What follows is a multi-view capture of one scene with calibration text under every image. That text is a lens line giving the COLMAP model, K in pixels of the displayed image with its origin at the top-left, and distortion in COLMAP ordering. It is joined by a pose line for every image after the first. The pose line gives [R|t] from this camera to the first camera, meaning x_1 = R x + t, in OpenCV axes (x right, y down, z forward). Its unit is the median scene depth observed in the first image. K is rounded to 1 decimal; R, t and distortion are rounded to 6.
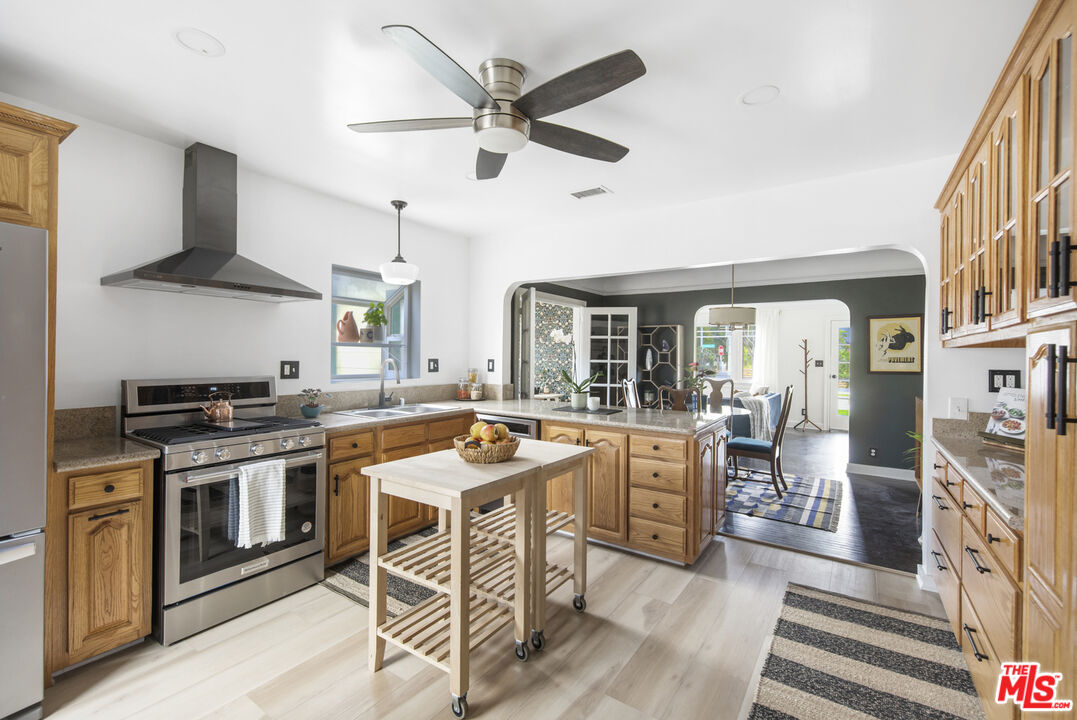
lens RADIAL K [[466.1, 0, 538.4], [0, 466.1, 359.6], [0, 0, 1]] dist [0.005496, -0.001174]
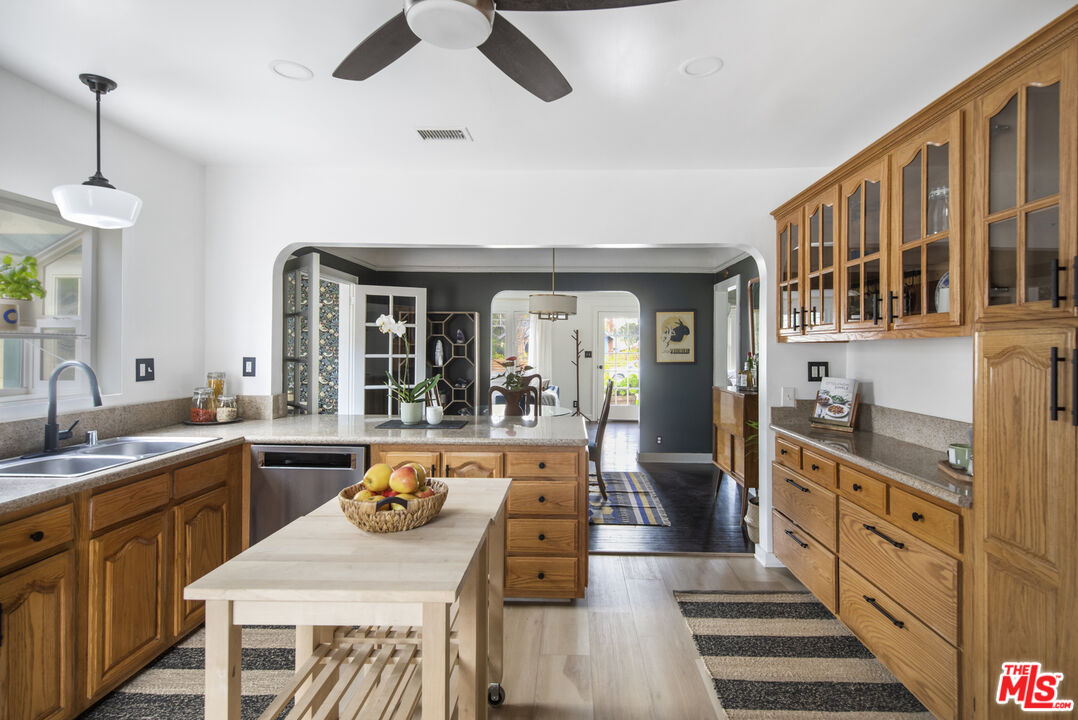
lens RADIAL K [[543.2, 0, 558.0], [0, 543.2, 348.1], [0, 0, 1]] dist [0.009292, -0.001709]
pose [[0.839485, -0.007613, 0.543329, -0.162491], [0.009332, 0.999956, -0.000409, -0.009975], [-0.543303, 0.005414, 0.839519, 0.130453]]
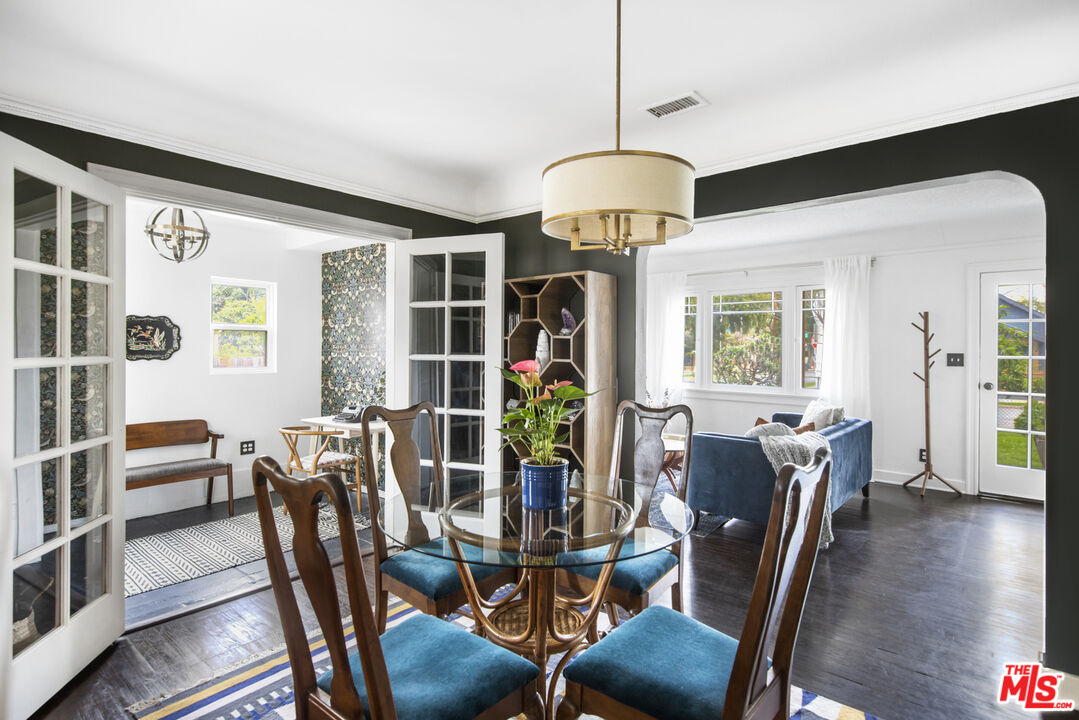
lens RADIAL K [[543.7, 0, 539.3], [0, 543.7, 353.2], [0, 0, 1]] dist [0.009292, -0.001709]
pose [[0.993412, -0.005068, -0.114484, 0.452062], [0.004759, 0.999984, -0.002972, 0.001980], [0.114497, 0.002408, 0.993421, 0.736289]]
